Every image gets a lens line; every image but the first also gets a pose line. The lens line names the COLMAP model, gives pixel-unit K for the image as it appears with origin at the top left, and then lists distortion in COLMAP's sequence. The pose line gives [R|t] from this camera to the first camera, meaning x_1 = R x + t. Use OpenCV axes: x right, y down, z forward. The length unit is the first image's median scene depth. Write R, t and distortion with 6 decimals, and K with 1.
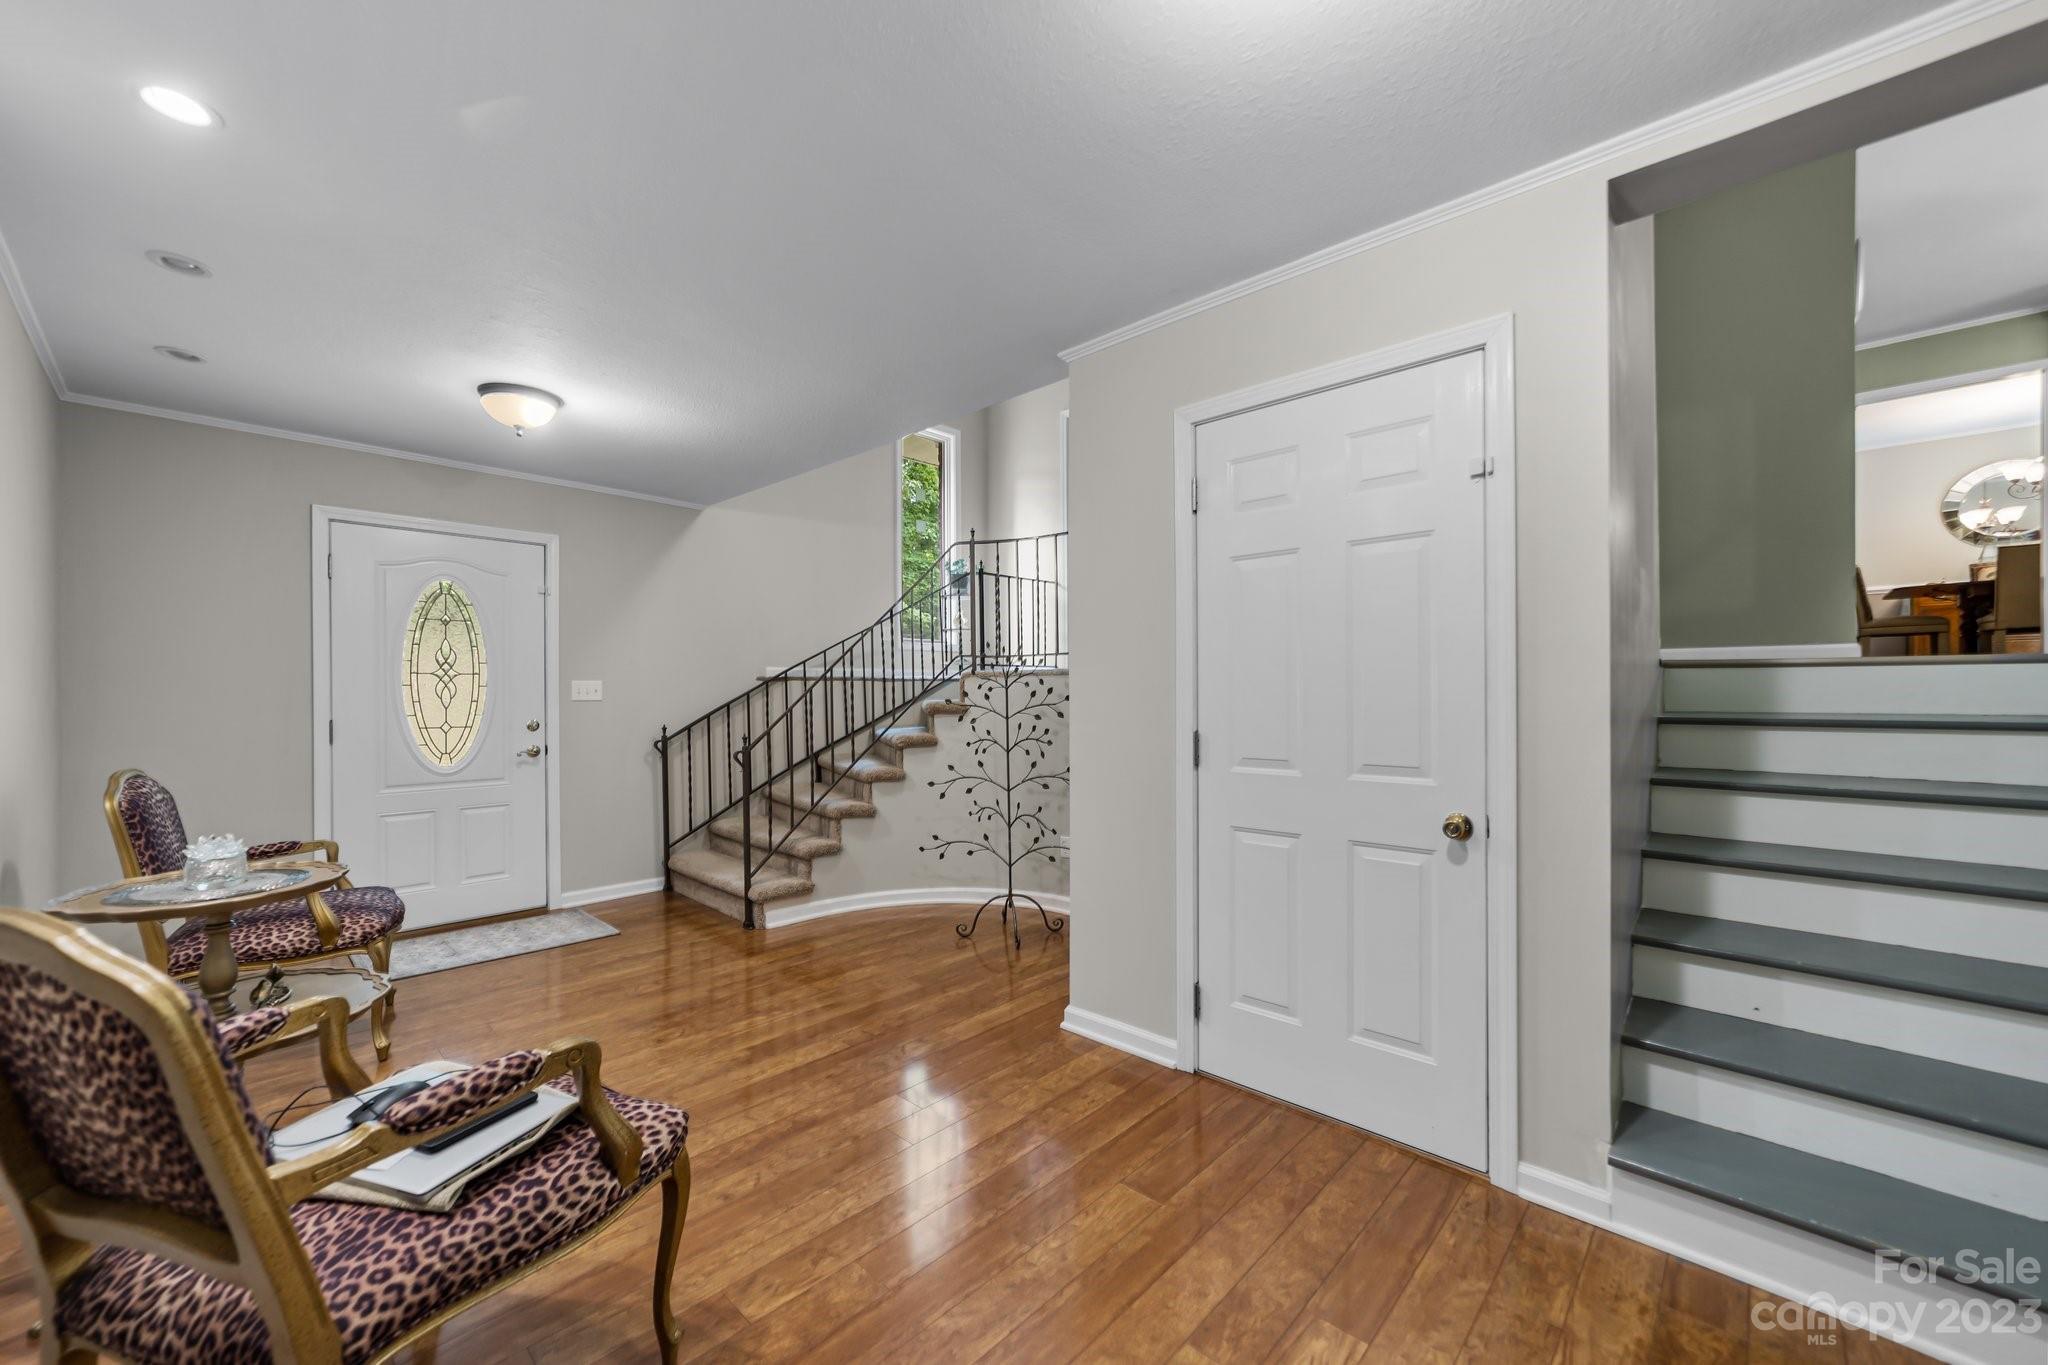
lens RADIAL K [[790.7, 0, 1024.5], [0, 790.7, 692.5], [0, 0, 1]] dist [-0.019198, 0.009244]
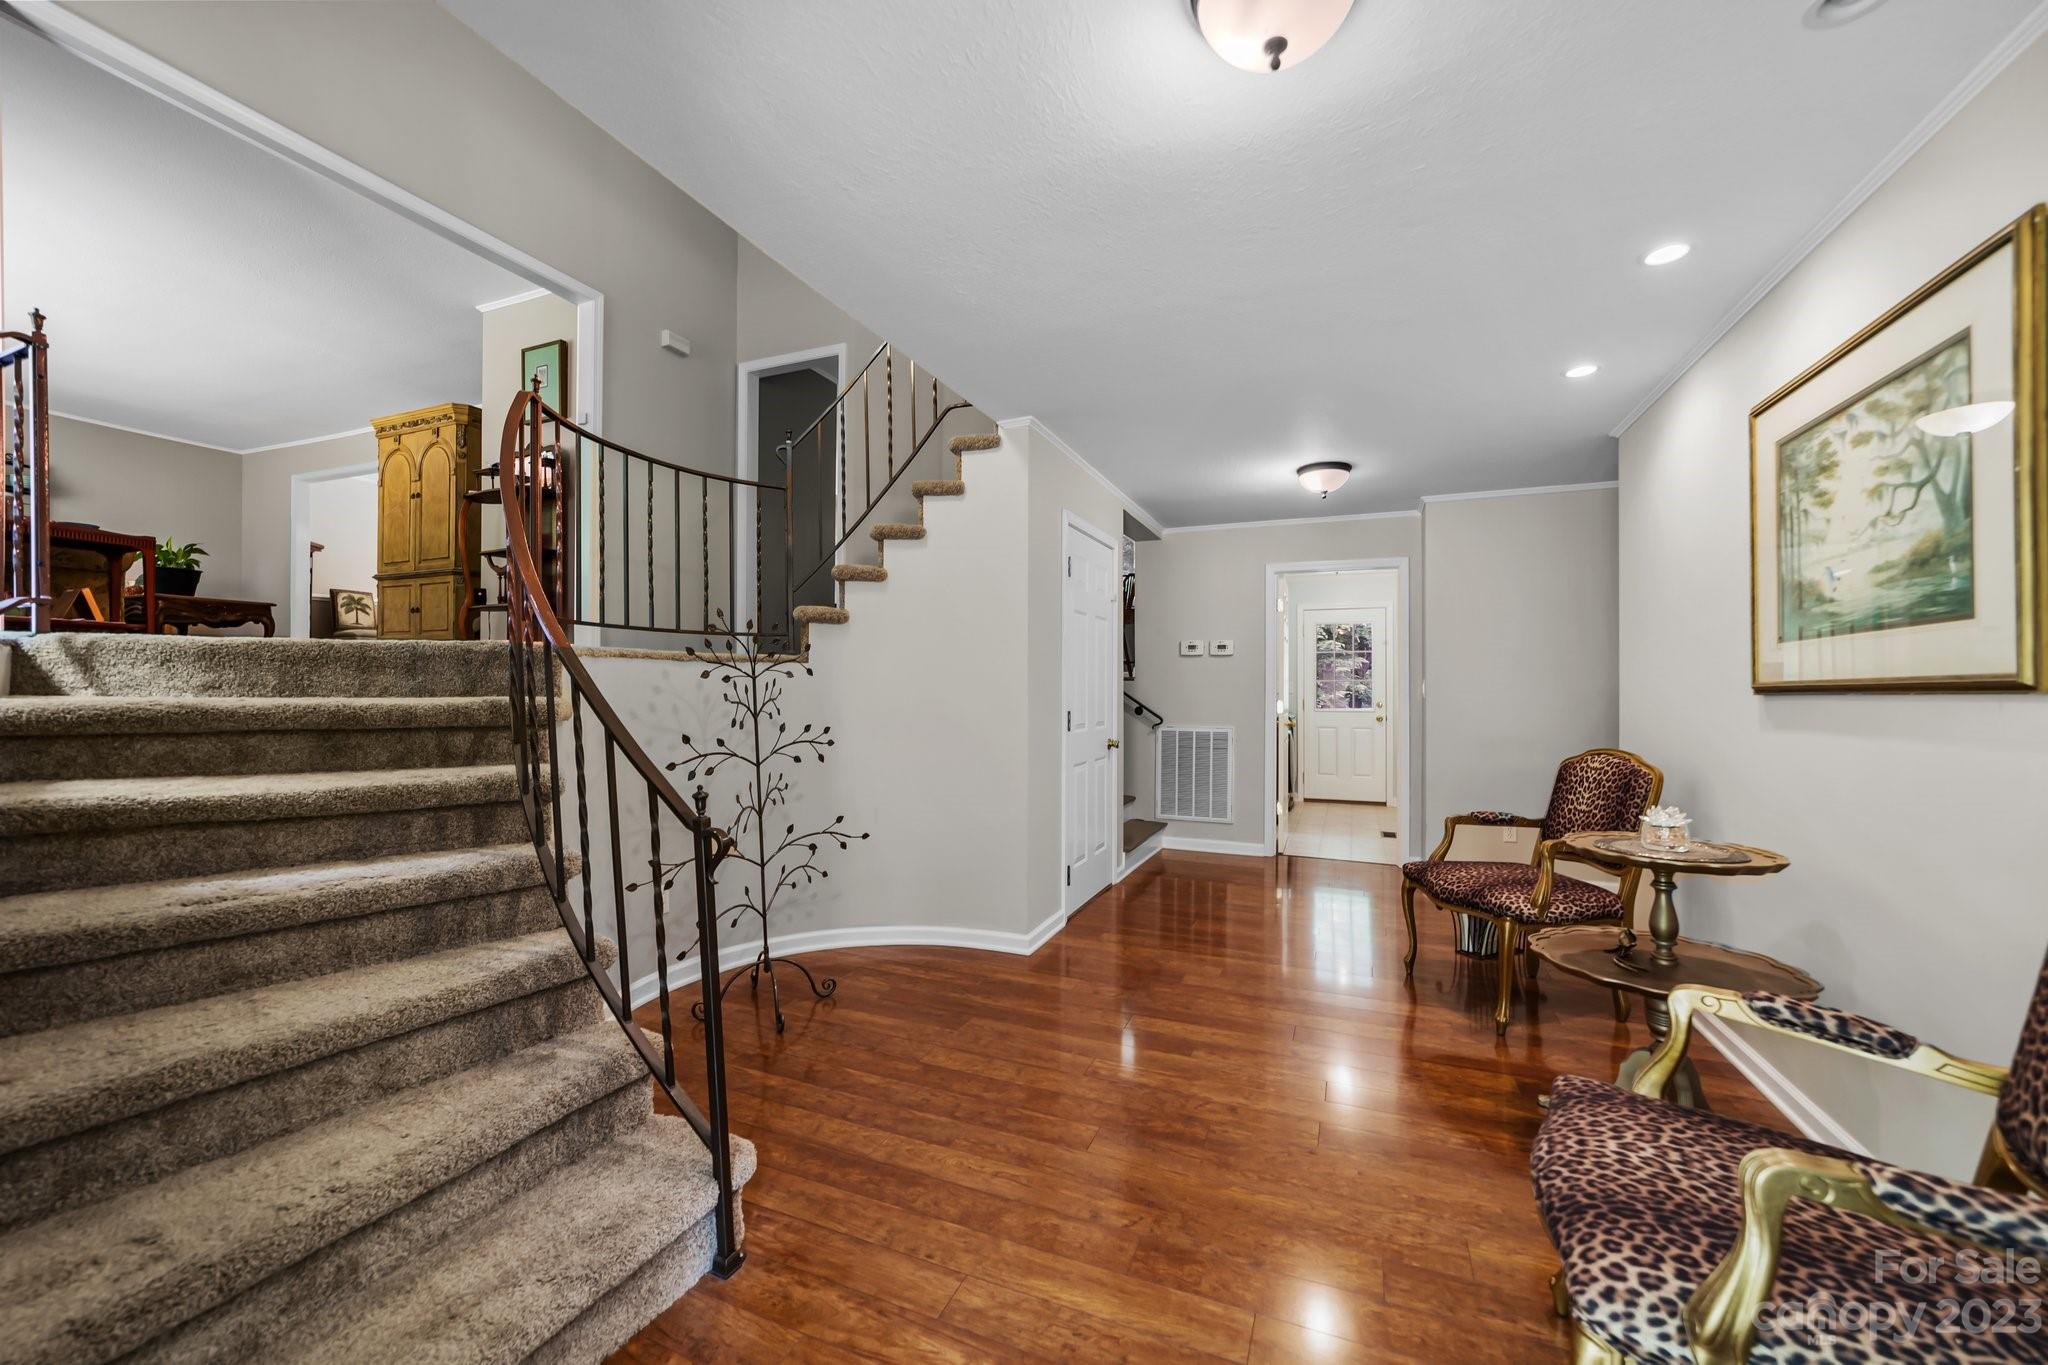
lens RADIAL K [[790.7, 0, 1024.5], [0, 790.7, 692.5], [0, 0, 1]] dist [-0.019198, 0.009244]
pose [[-0.356344, -0.002321, 0.934352, -0.887450], [-0.000829, 0.999997, 0.002168, 0.006648], [-0.934355, -0.000002, -0.356345, 1.151064]]
